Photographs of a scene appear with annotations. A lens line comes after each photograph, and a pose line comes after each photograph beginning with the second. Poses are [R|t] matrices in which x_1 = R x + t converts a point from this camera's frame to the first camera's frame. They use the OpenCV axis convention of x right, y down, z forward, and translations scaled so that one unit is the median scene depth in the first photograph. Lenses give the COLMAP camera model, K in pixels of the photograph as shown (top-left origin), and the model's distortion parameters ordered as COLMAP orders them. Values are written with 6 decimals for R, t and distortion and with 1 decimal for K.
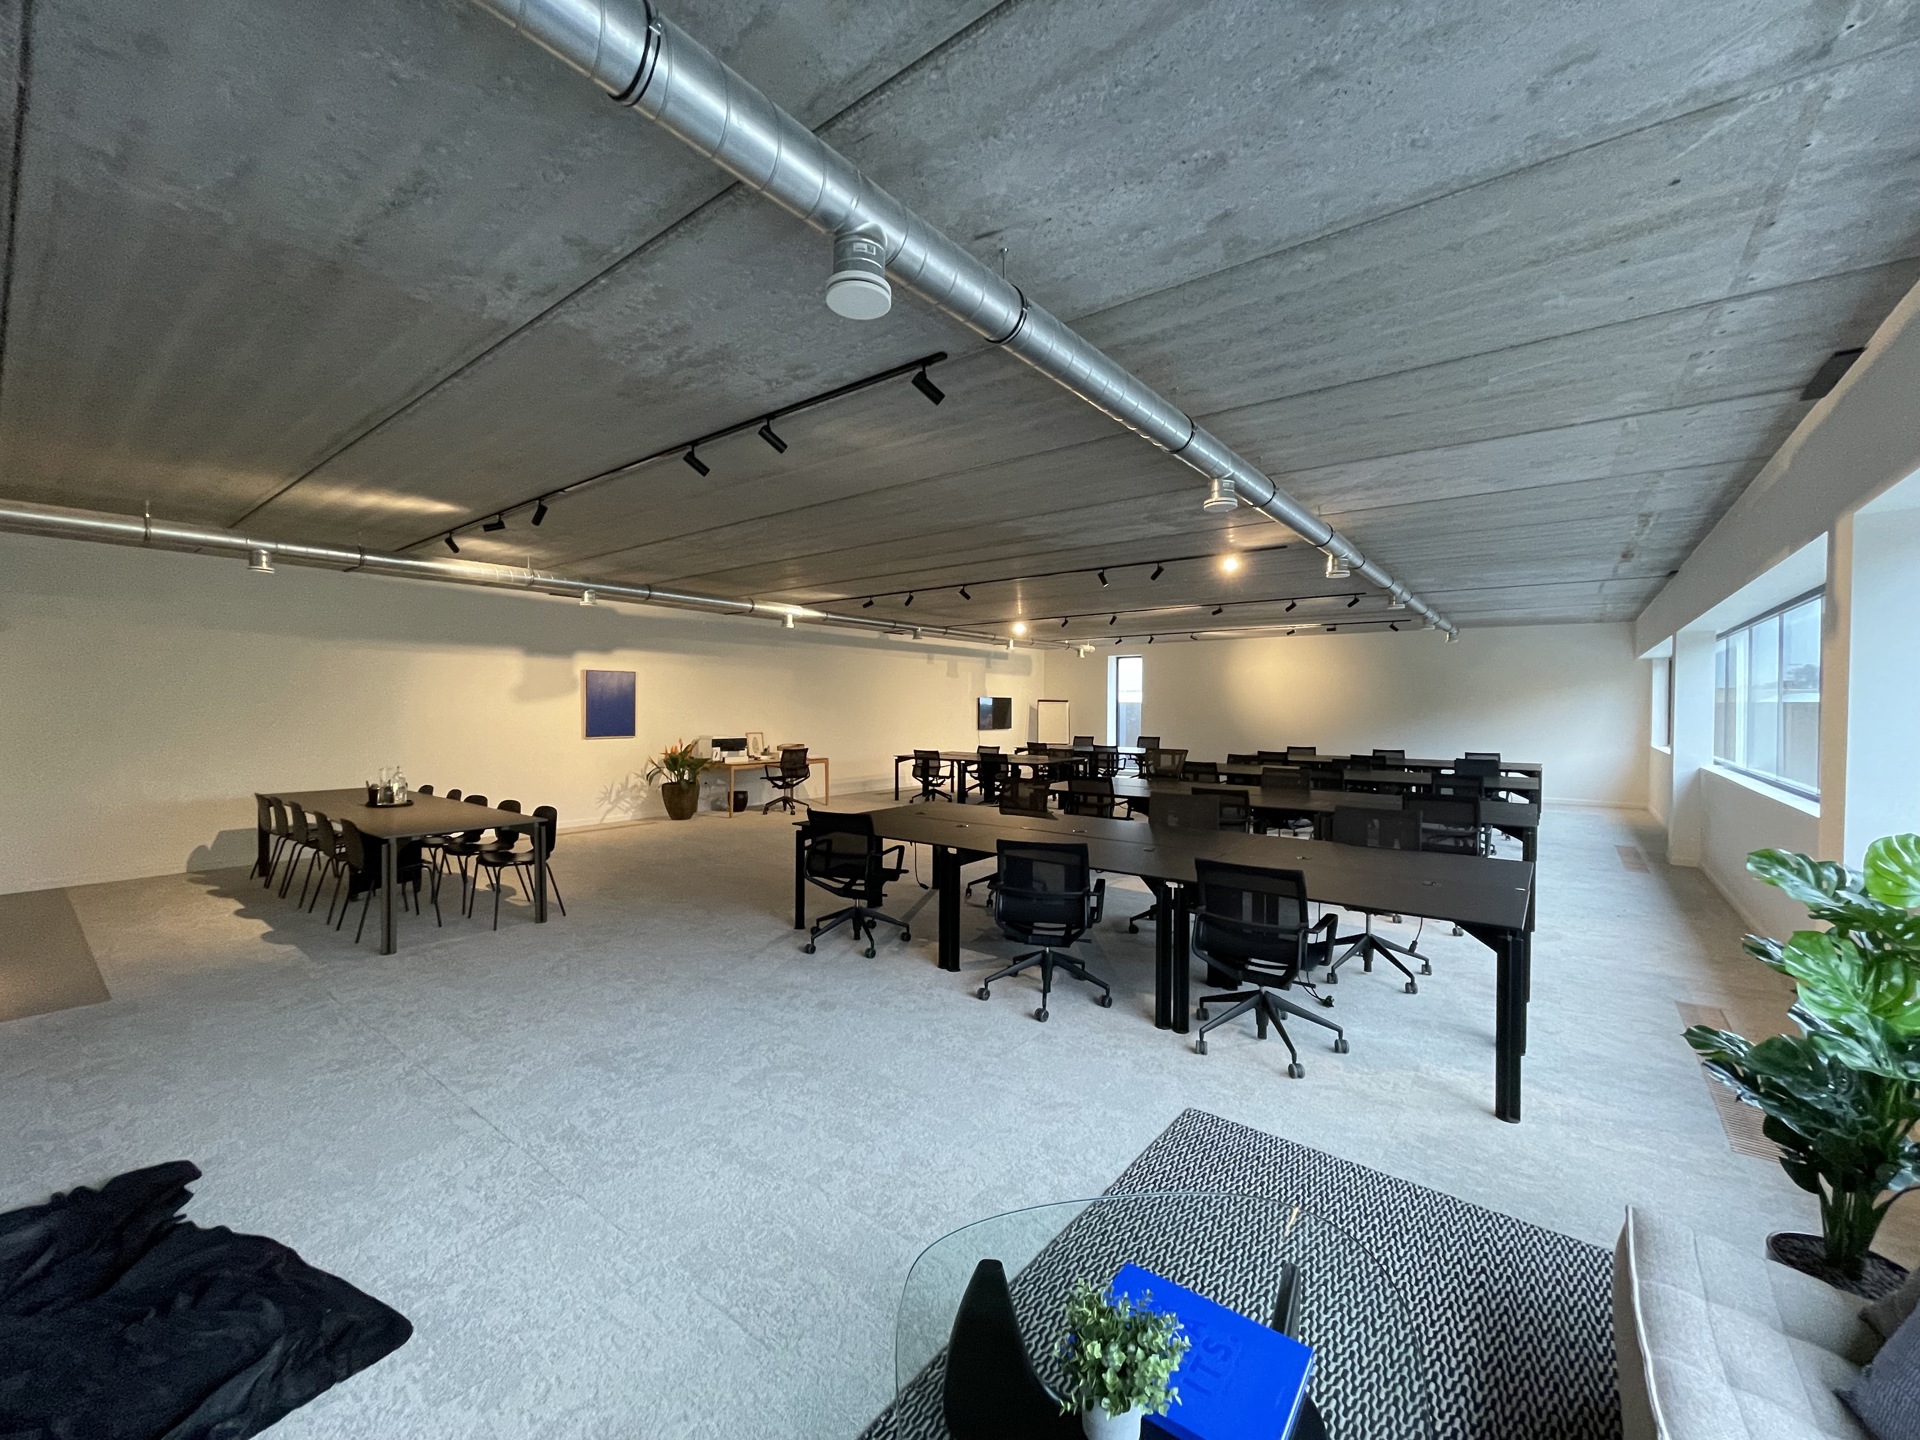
lens RADIAL K [[762.0, 0, 960.0], [0, 762.0, 720.0], [0, 0, 1]] dist [-0.000483, -0.000065]
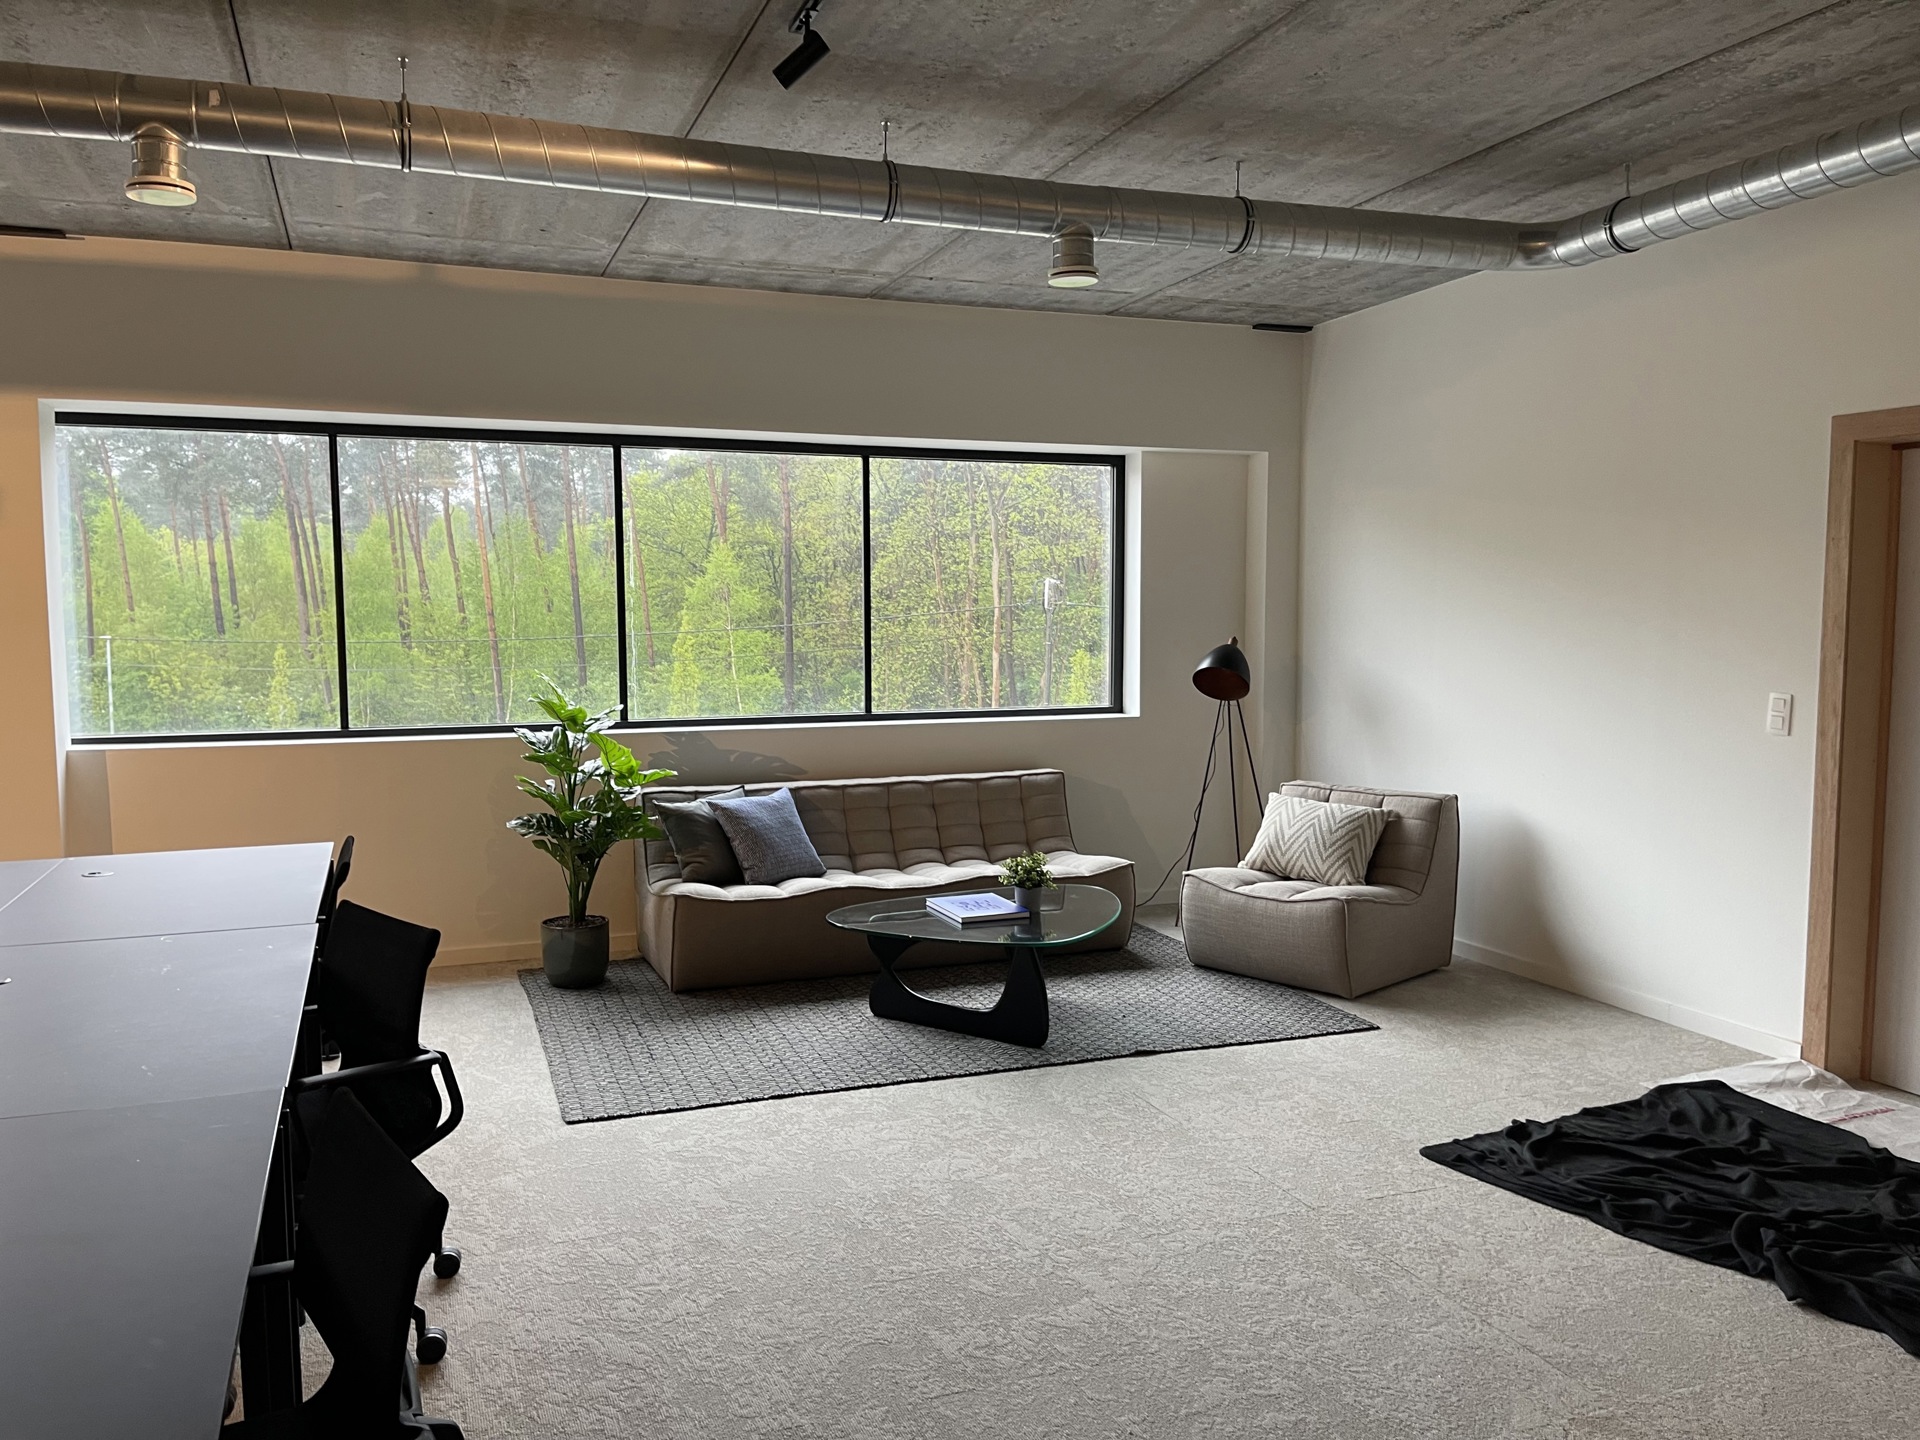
lens RADIAL K [[1459.5, 0, 960.0], [0, 1459.5, 720.0], [0, 0, 1]] dist [0.096340, 0.001365]
pose [[-0.858921, -0.041451, 0.510428, -0.760654], [0.007483, 0.995597, 0.093443, -0.031643], [-0.512054, 0.084079, -0.854828, 1.970637]]
